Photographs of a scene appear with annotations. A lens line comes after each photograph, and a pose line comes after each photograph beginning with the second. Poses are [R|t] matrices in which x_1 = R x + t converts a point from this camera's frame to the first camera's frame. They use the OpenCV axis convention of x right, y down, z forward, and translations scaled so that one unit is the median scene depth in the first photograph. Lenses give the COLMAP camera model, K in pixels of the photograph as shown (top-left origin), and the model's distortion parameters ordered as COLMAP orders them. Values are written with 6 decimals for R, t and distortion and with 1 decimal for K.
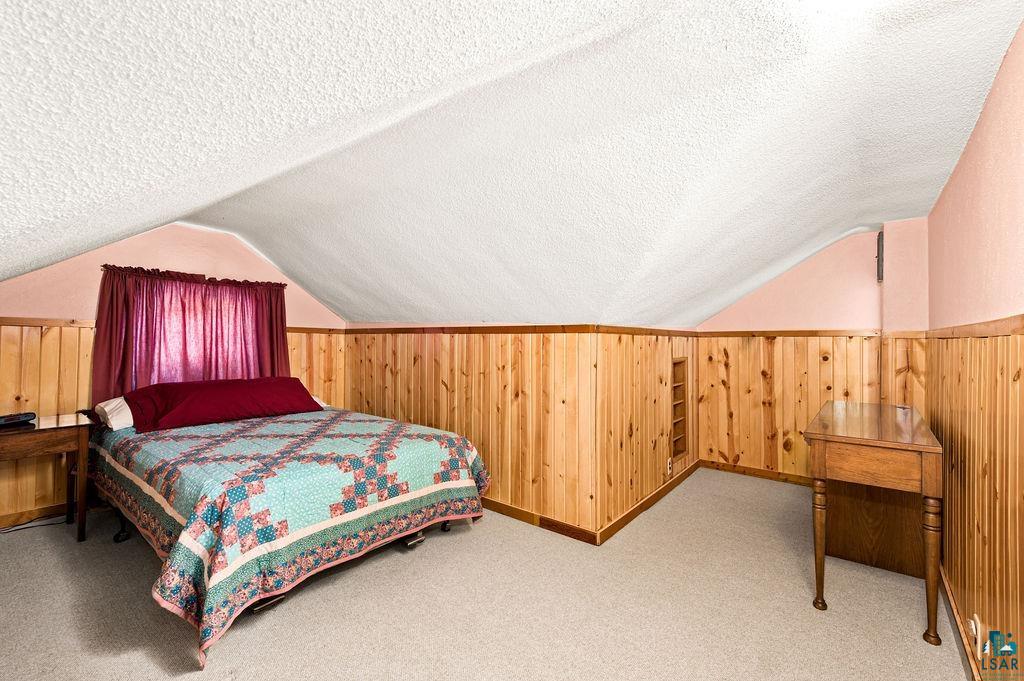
lens RADIAL K [[424.8, 0, 512.0], [0, 424.8, 340.5], [0, 0, 1]] dist [-0.002407, -0.000116]
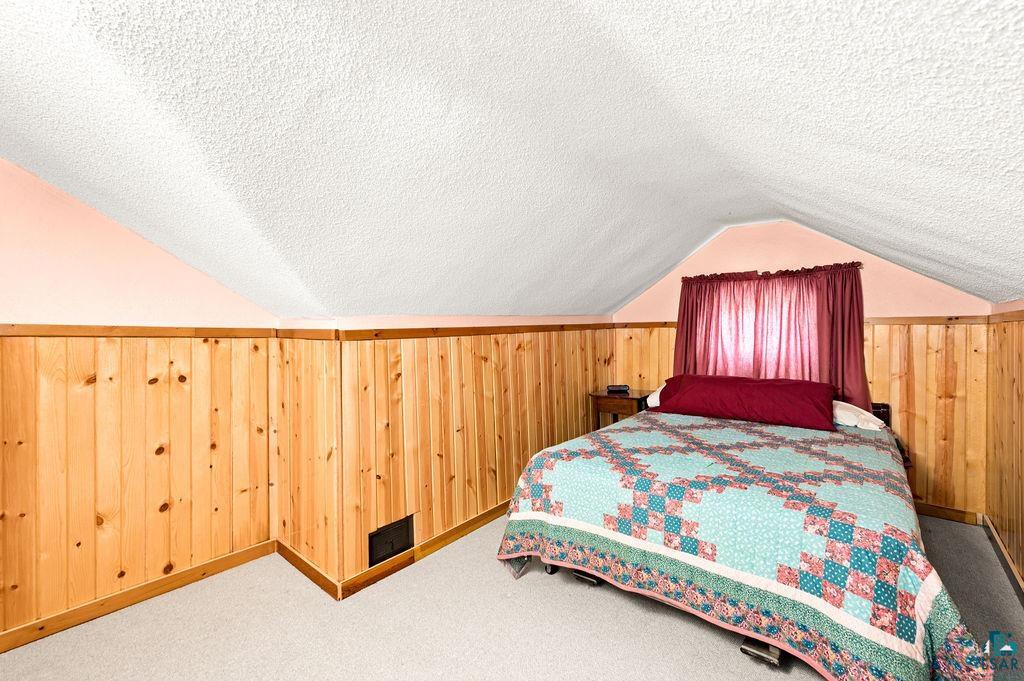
lens RADIAL K [[427.9, 0, 509.4], [0, 427.9, 335.5], [0, 0, 1]] dist [0.003410, -0.000221]
pose [[-0.002170, -0.001207, -0.999997, 0.398990], [0.008743, 0.999961, -0.001226, -0.008130], [0.999959, -0.008745, -0.002159, 0.597856]]
